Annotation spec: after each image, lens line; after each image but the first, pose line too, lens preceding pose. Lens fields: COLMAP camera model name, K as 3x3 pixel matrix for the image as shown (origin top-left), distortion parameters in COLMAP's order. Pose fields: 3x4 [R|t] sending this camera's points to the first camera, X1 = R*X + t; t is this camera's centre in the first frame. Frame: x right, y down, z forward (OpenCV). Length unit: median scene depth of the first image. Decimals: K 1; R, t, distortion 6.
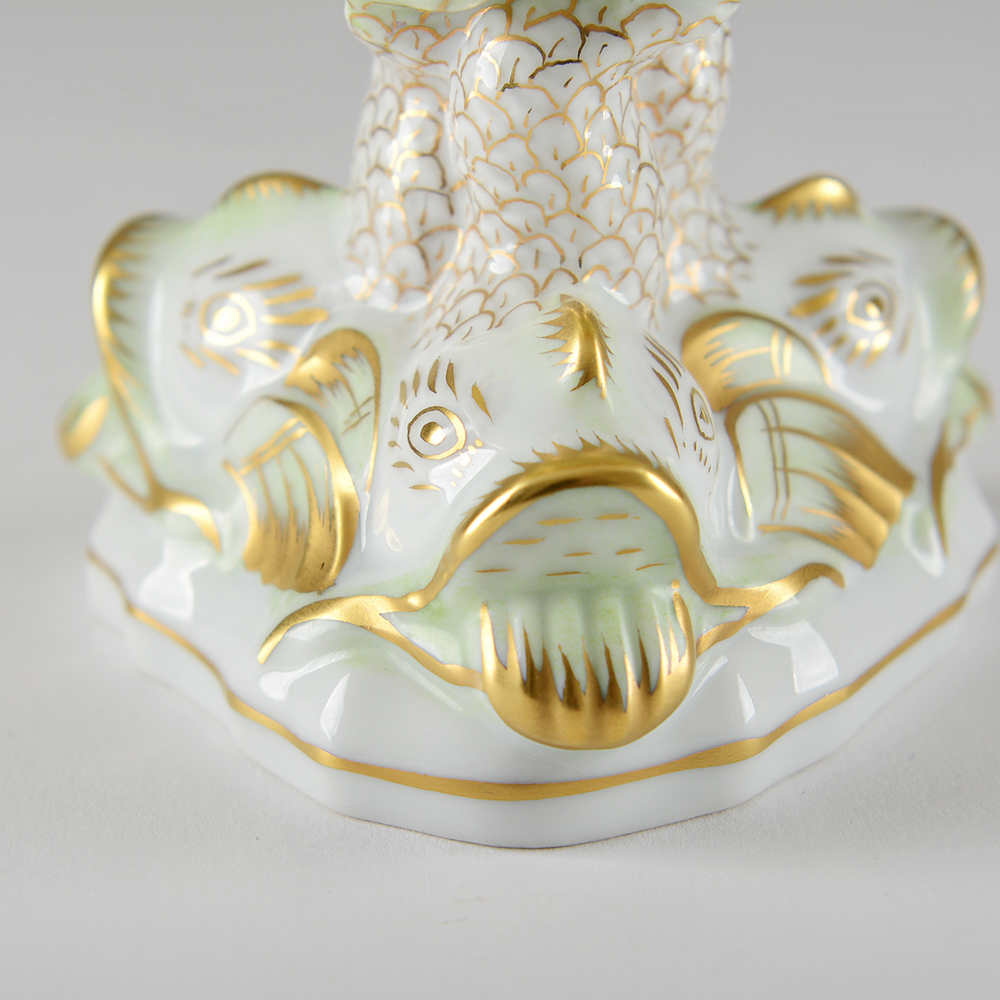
lens RADIAL K [[3169.4, 0, 500.0], [0, 3169.4, 500.3], [0, 0, 1]] dist [-0.001914, 0.000000]
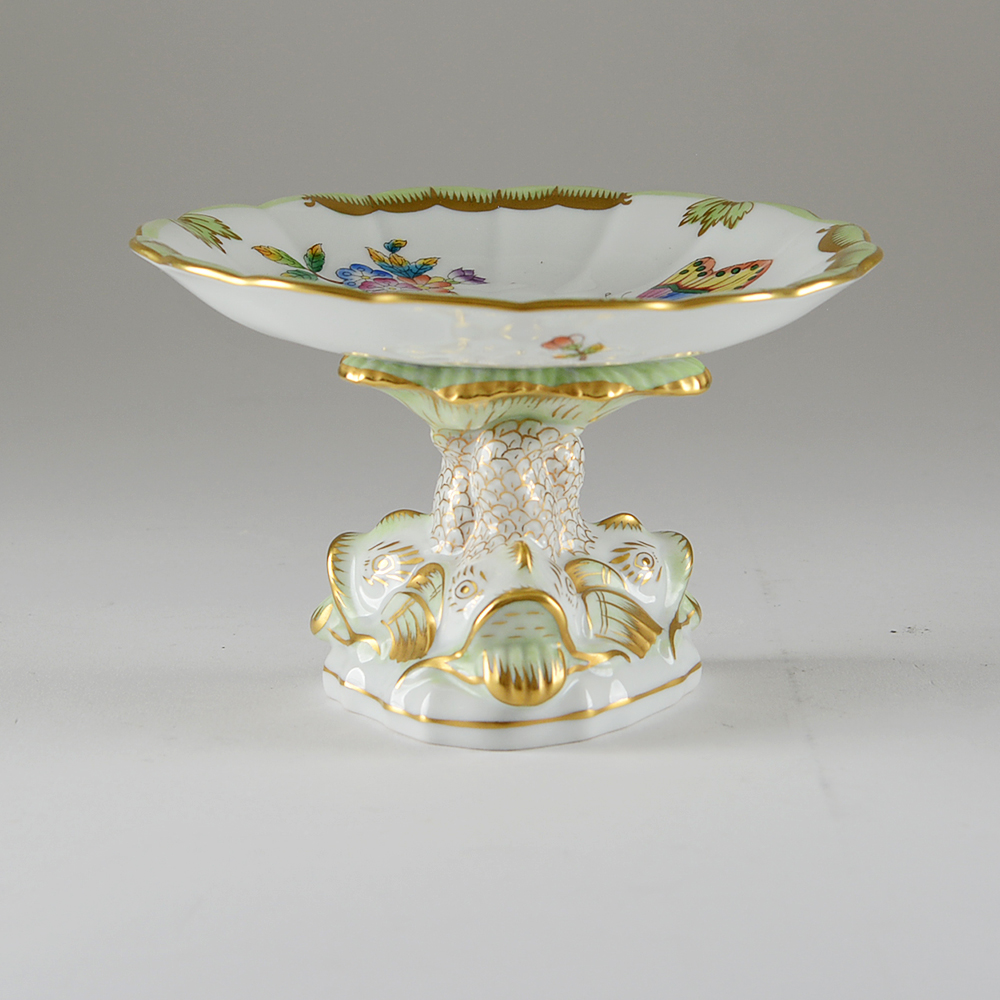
lens RADIAL K [[2068.1, 0, 496.9], [0, 2068.1, 500.1], [0, 0, 1]] dist [-0.302006, 0.000000]
pose [[0.999916, -0.005406, -0.011774, 0.023739], [0.002879, 0.978776, -0.204911, 0.237563], [0.012632, 0.204860, 0.978710, -0.622589]]
